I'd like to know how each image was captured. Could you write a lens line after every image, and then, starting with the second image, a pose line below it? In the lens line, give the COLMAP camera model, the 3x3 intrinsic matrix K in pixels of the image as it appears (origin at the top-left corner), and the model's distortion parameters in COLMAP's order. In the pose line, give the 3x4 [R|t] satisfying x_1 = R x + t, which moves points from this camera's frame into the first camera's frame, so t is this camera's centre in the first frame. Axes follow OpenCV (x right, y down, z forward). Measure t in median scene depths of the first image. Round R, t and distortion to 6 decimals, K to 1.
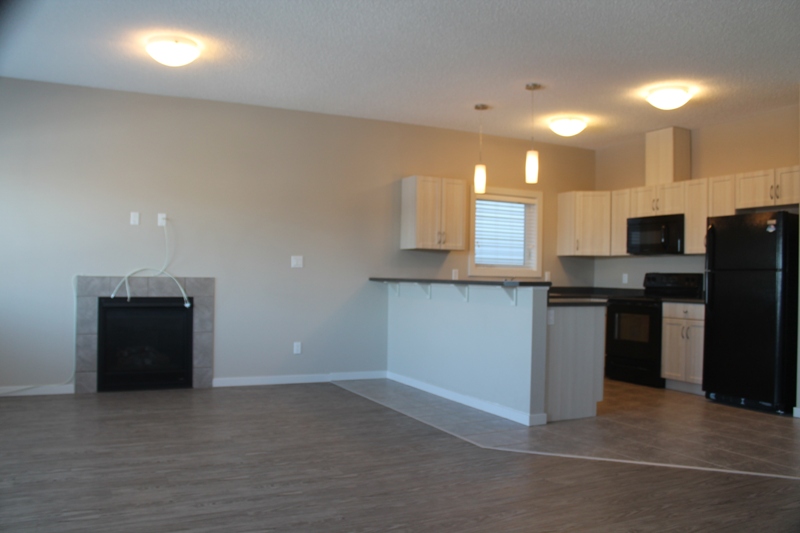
lens RADIAL K [[692.2, 0, 400.0], [0, 692.2, 266.5], [0, 0, 1]] dist [-0.157396, 0.141687]
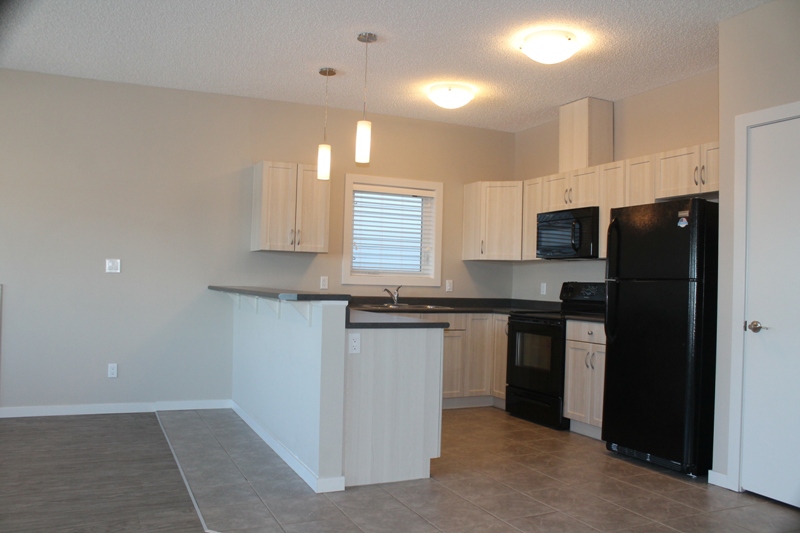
lens RADIAL K [[692.2, 0, 400.0], [0, 692.2, 266.5], [0, 0, 1]] dist [-0.157396, 0.141687]
pose [[0.999359, 0.005087, -0.035436, 0.210203], [-0.005396, 0.999948, -0.008626, -0.000876], [0.035390, 0.008811, 0.999335, 0.195374]]
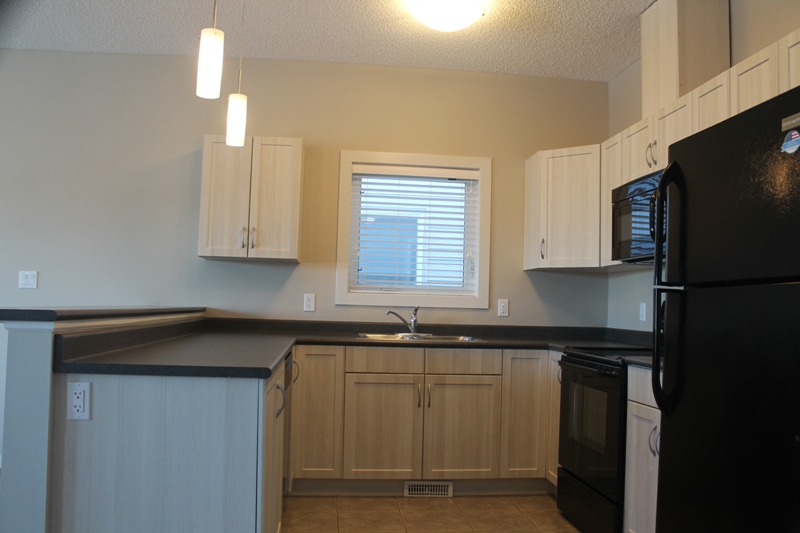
lens RADIAL K [[692.2, 0, 400.0], [0, 692.2, 266.5], [0, 0, 1]] dist [-0.157396, 0.141687]
pose [[0.937771, -0.015473, -0.346910, 0.376290], [-0.002606, 0.998665, -0.051587, 0.011857], [0.347245, 0.049280, 0.936479, 0.504098]]
